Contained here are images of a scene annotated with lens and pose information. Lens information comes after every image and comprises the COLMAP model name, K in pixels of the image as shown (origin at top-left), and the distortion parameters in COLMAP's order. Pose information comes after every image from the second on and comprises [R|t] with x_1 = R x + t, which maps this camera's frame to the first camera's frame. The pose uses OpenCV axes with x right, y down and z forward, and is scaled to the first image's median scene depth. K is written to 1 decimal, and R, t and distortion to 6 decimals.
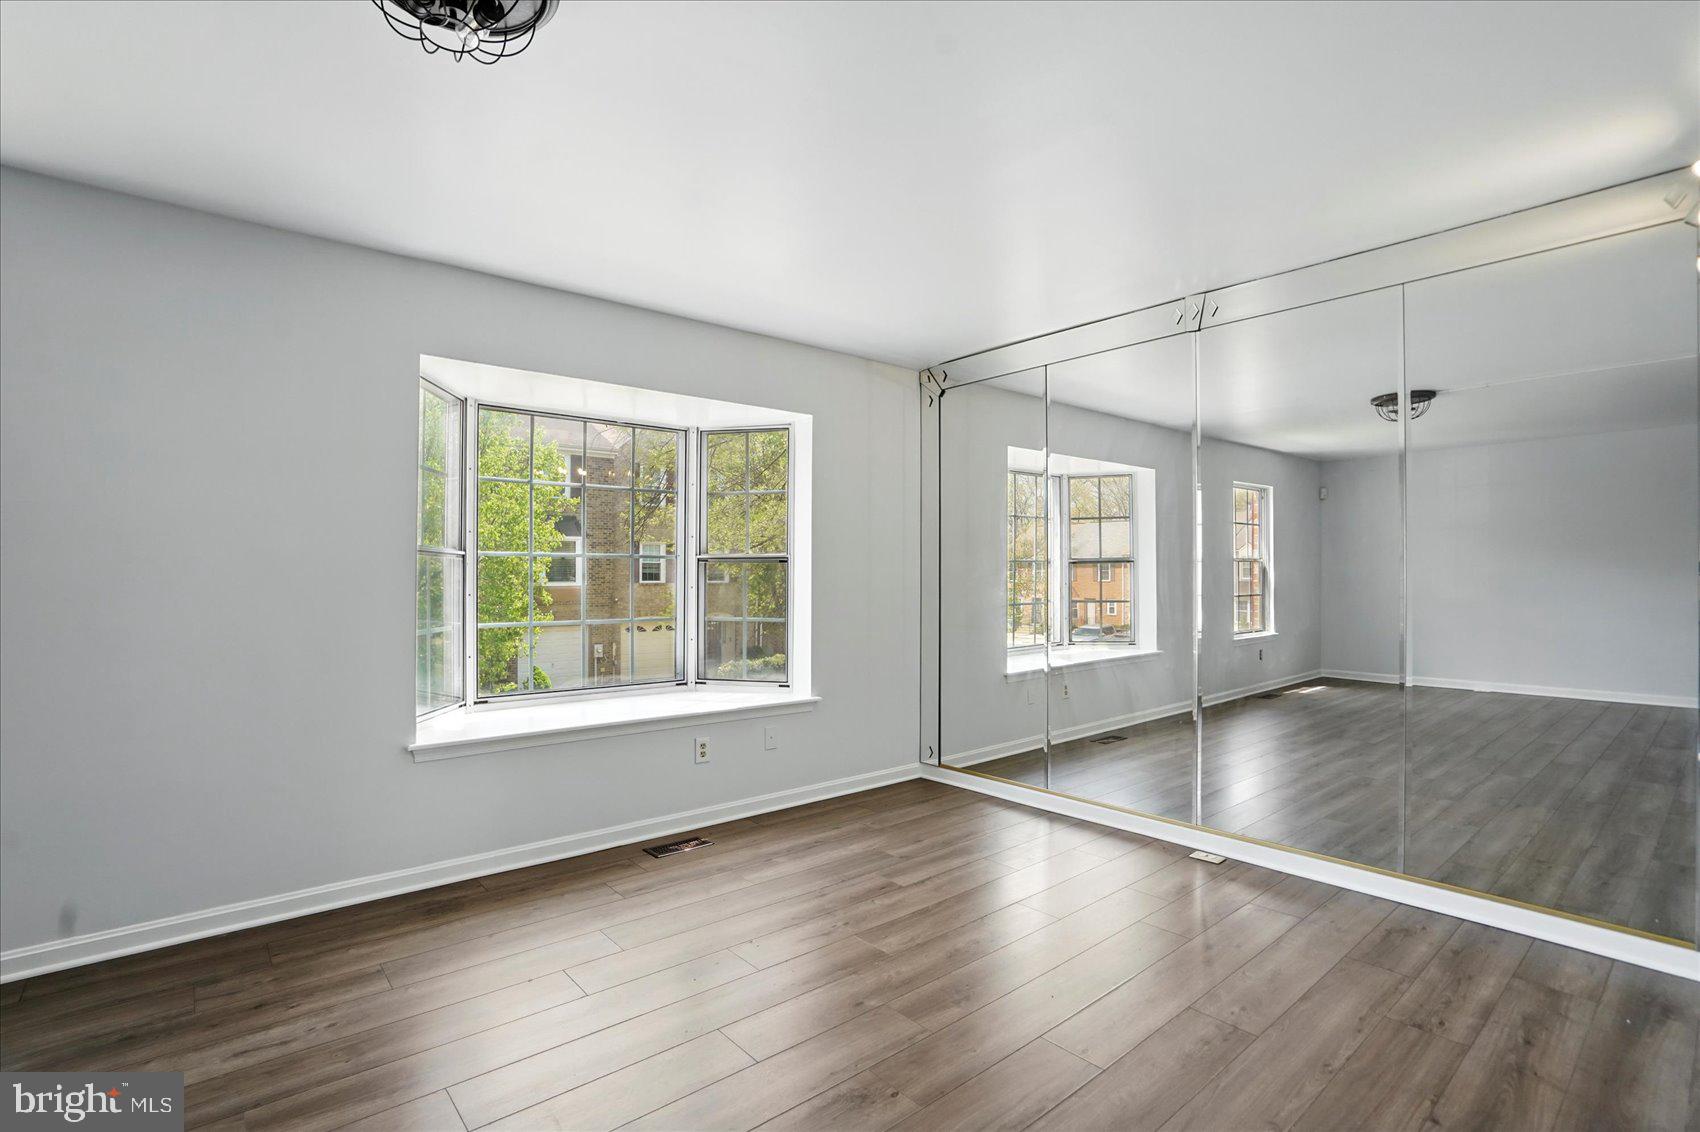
lens RADIAL K [[843.5, 0, 850.0], [0, 843.5, 566.0], [0, 0, 1]] dist [0.000921, 0.001774]
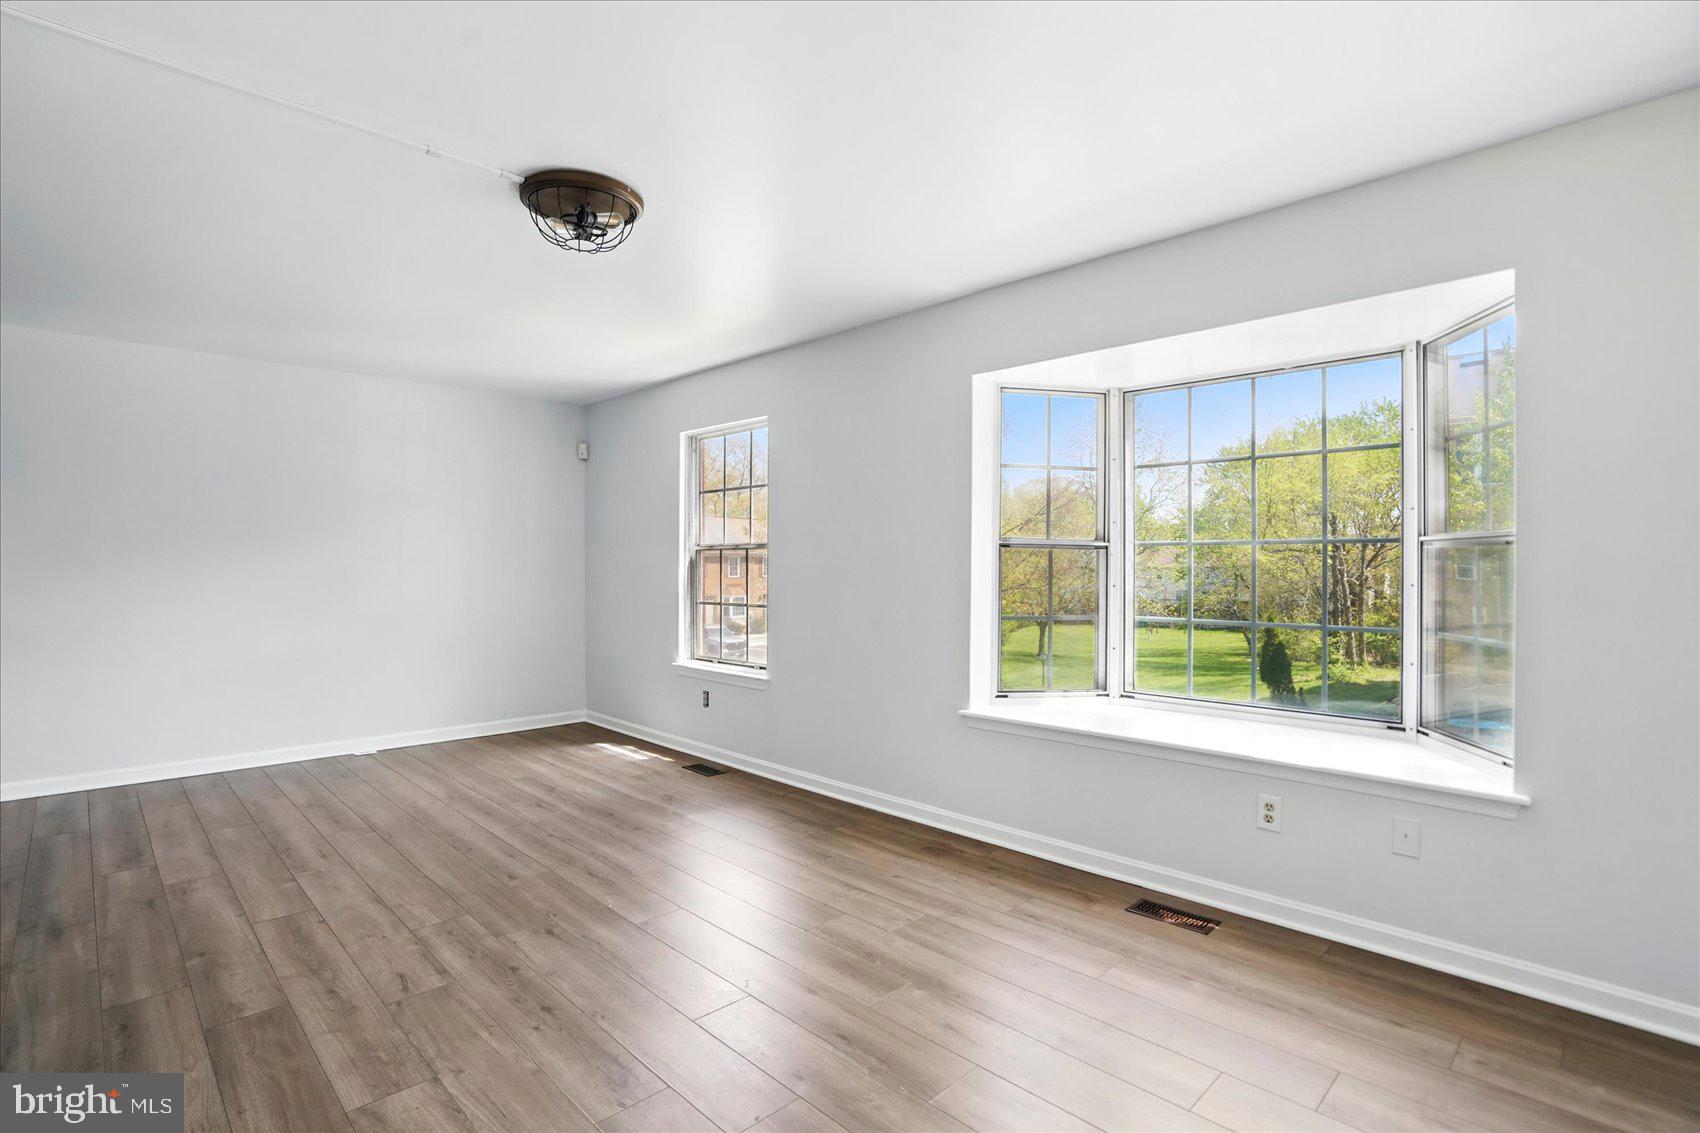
lens RADIAL K [[843.5, 0, 850.0], [0, 843.5, 566.5], [0, 0, 1]] dist [0.000921, 0.001774]
pose [[0.055290, -0.005356, -0.998456, 0.553678], [0.011293, 0.999925, -0.004739, 0.012217], [0.998406, -0.011013, 0.055347, 0.662088]]
